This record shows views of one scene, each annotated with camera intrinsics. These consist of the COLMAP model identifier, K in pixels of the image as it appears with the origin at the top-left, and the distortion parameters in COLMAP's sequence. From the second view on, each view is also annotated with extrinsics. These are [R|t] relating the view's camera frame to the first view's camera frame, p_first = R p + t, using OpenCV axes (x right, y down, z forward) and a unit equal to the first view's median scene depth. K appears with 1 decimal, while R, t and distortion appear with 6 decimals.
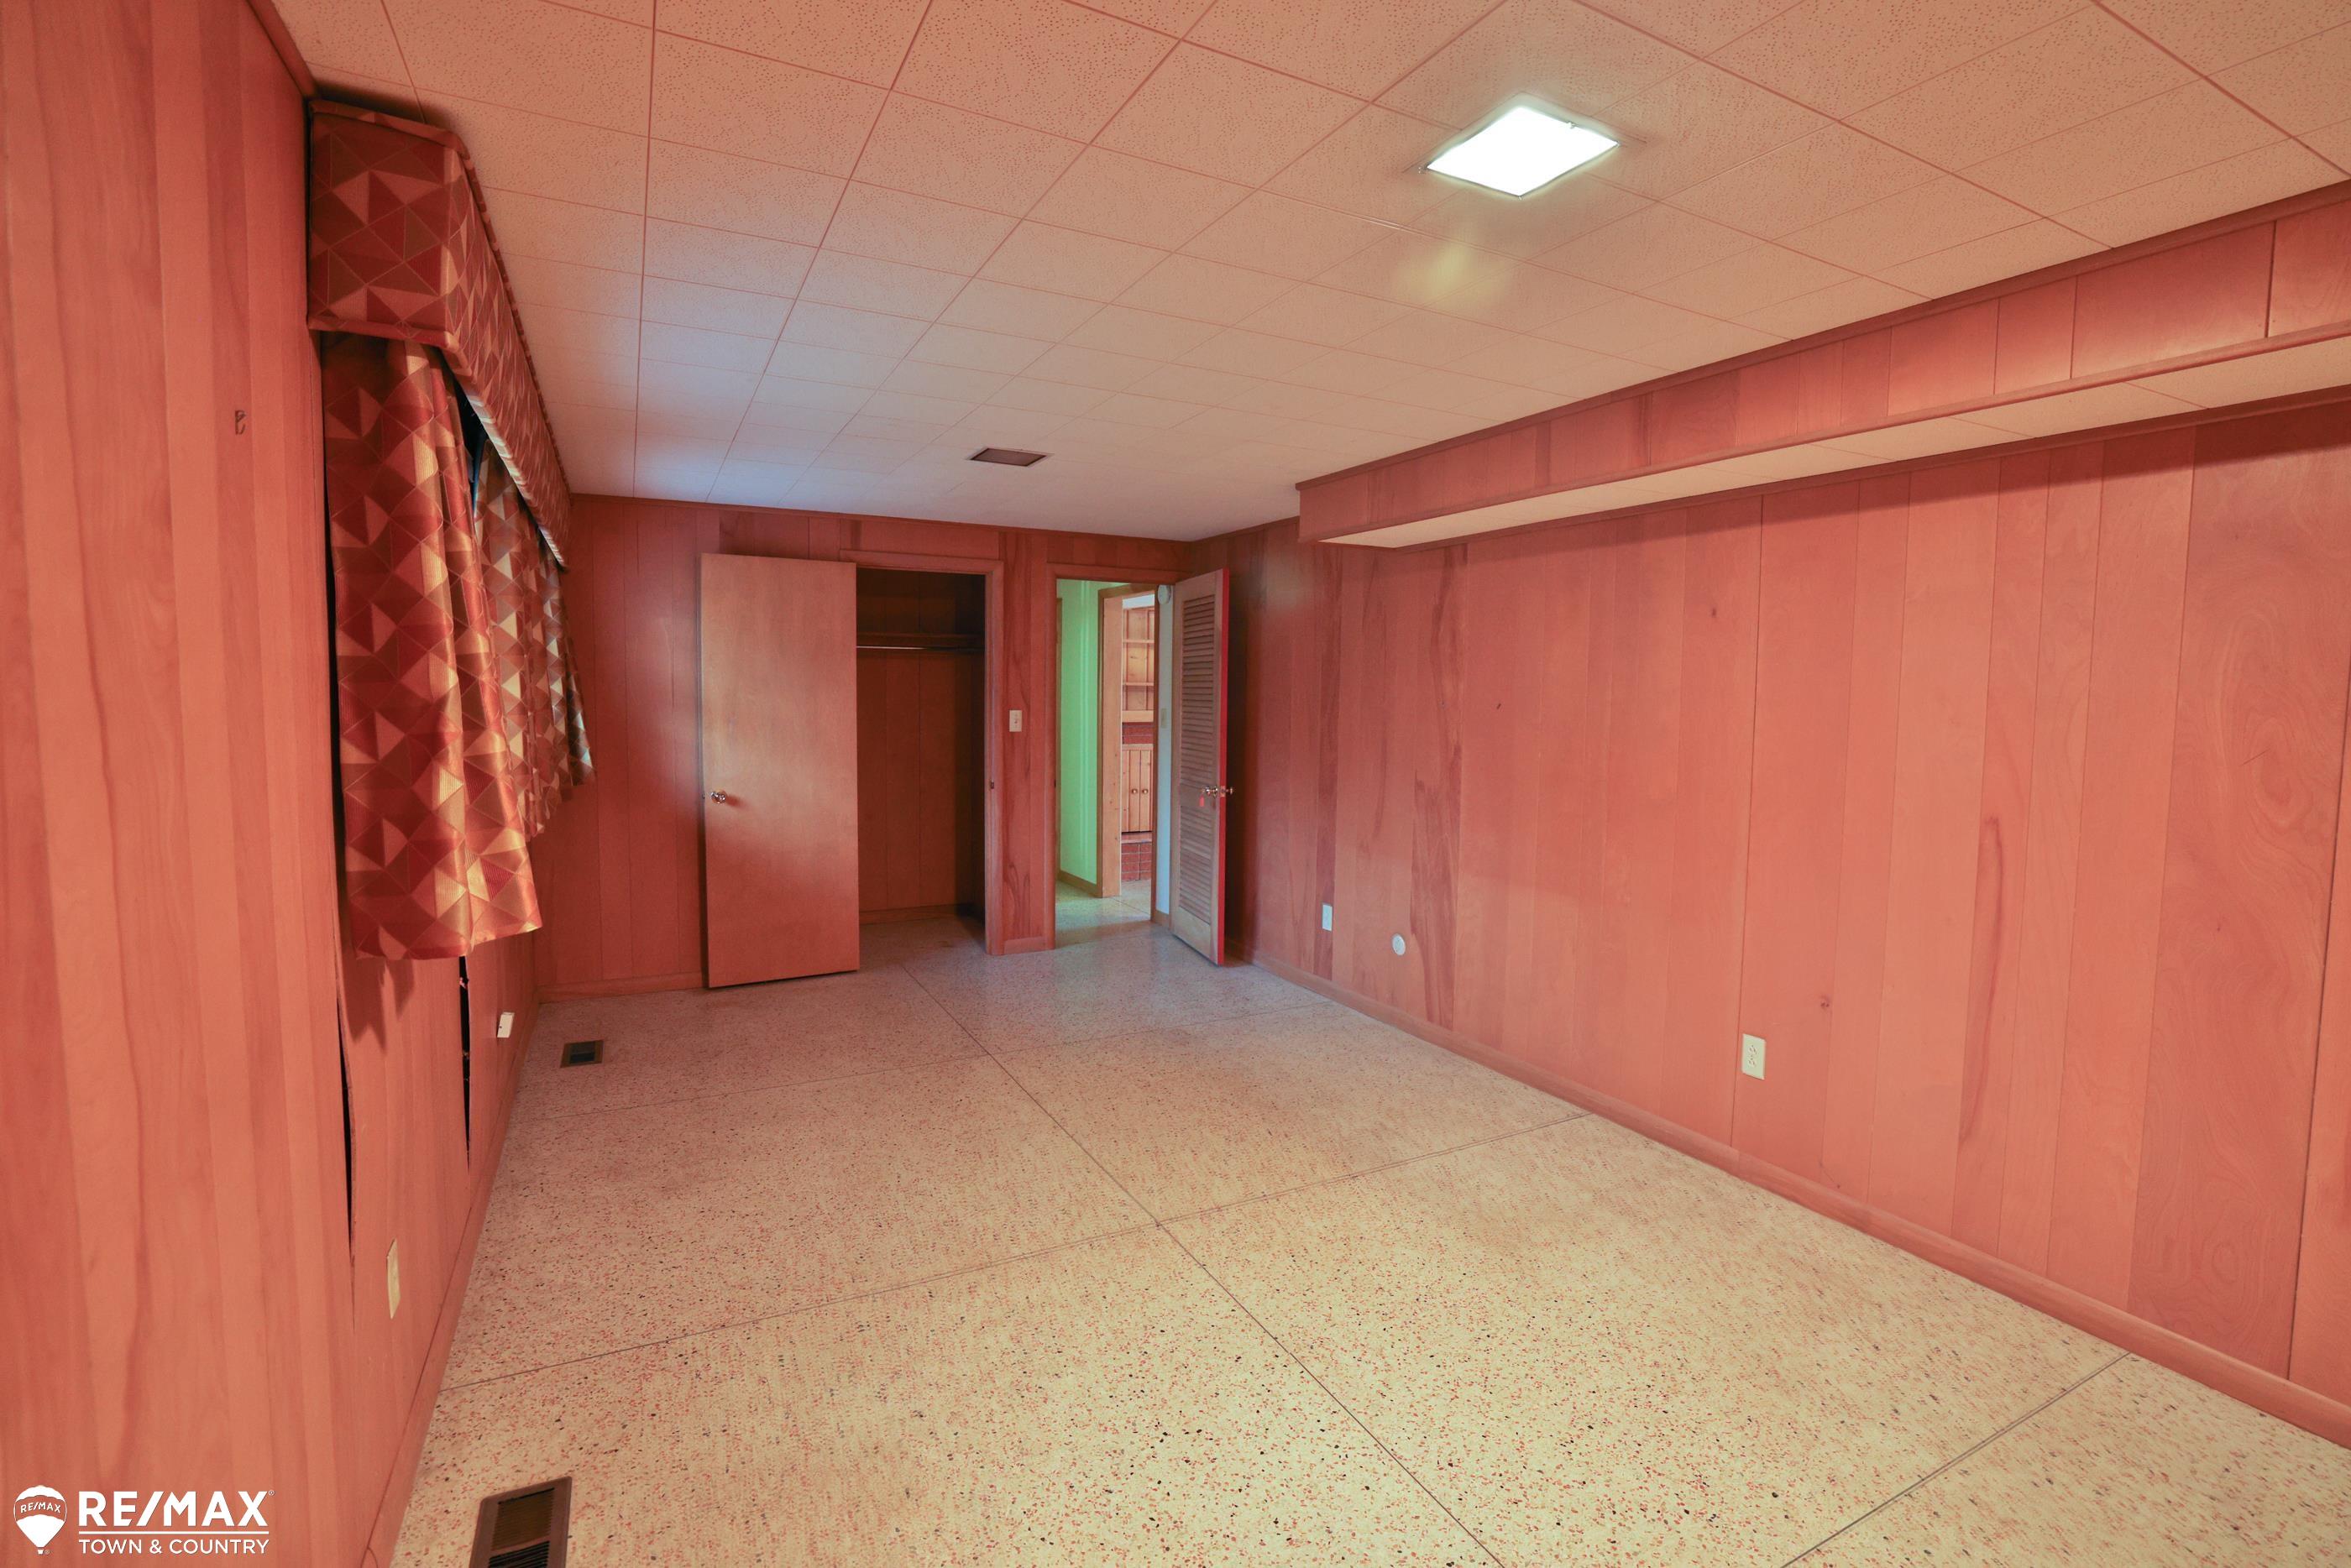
lens RADIAL K [[1073.6, 0, 1173.0], [0, 1073.6, 779.9], [0, 0, 1]] dist [-0.001726, -0.000035]
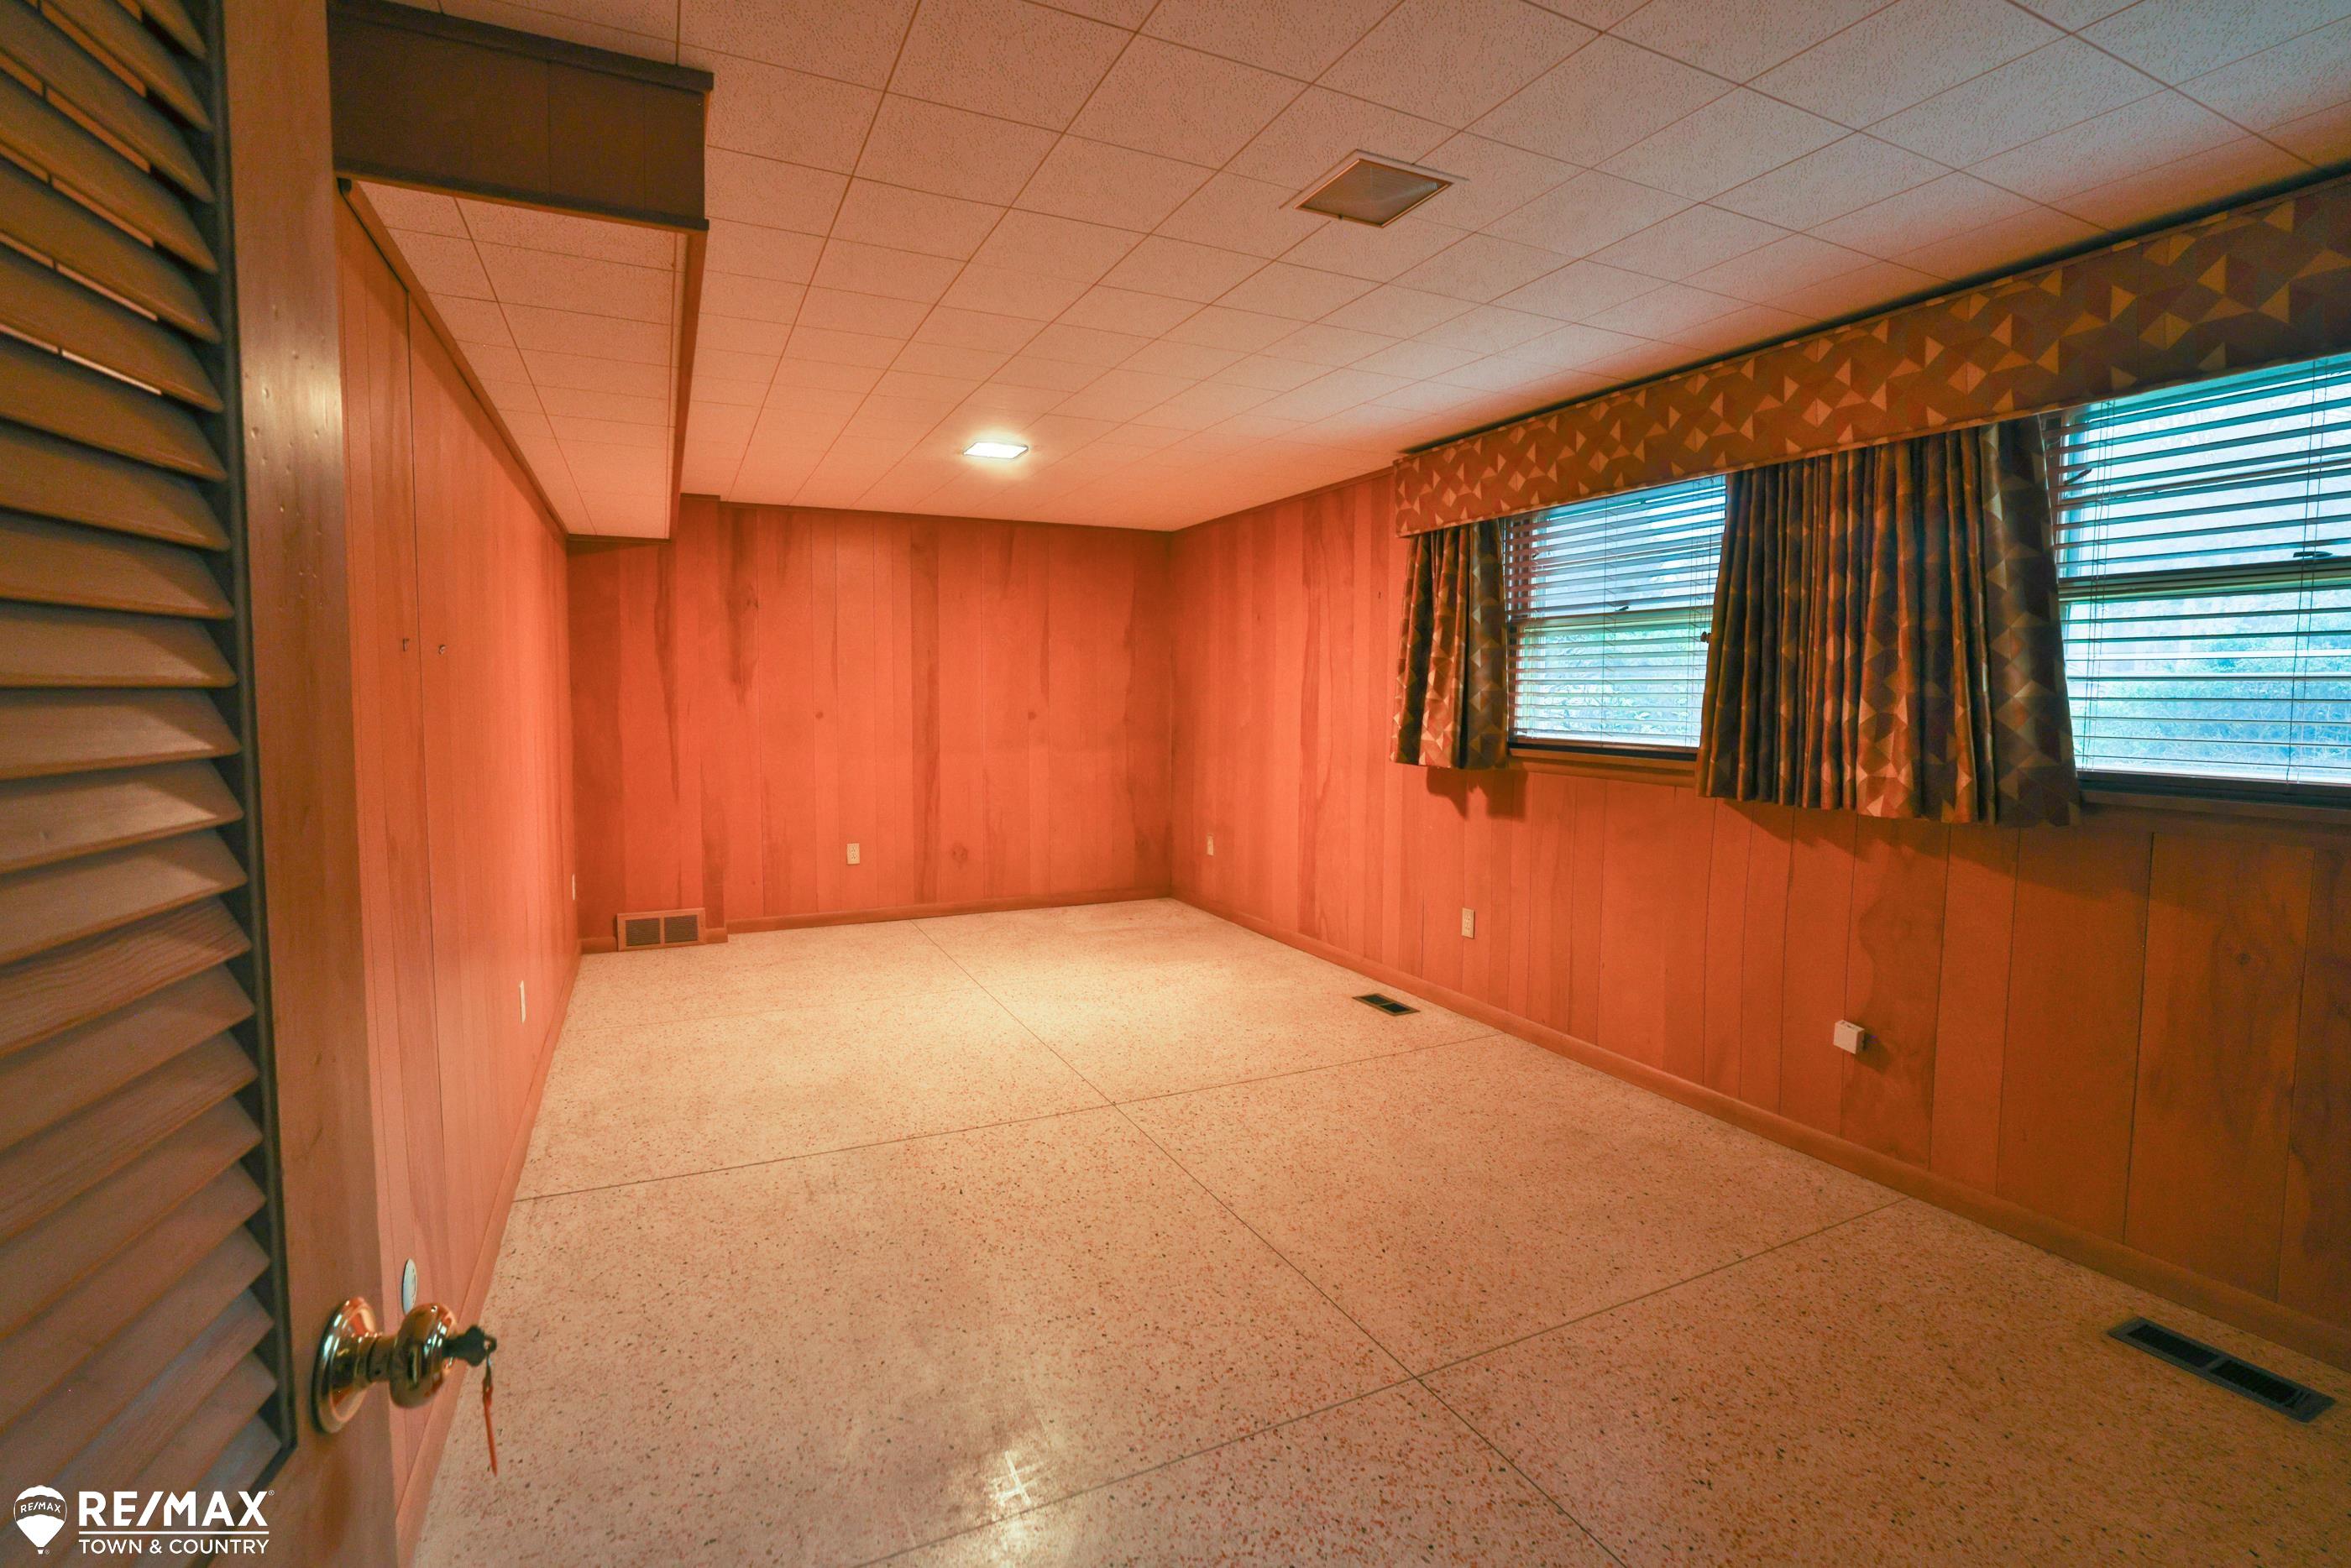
lens RADIAL K [[1073.6, 0, 1175.5], [0, 1073.6, 780.3], [0, 0, 1]] dist [-0.001726, -0.000035]
pose [[-0.999729, -0.015091, 0.017711, -0.088410], [-0.011887, 0.985580, 0.168795, -0.123933], [-0.020003, 0.168539, -0.985492, 1.917768]]
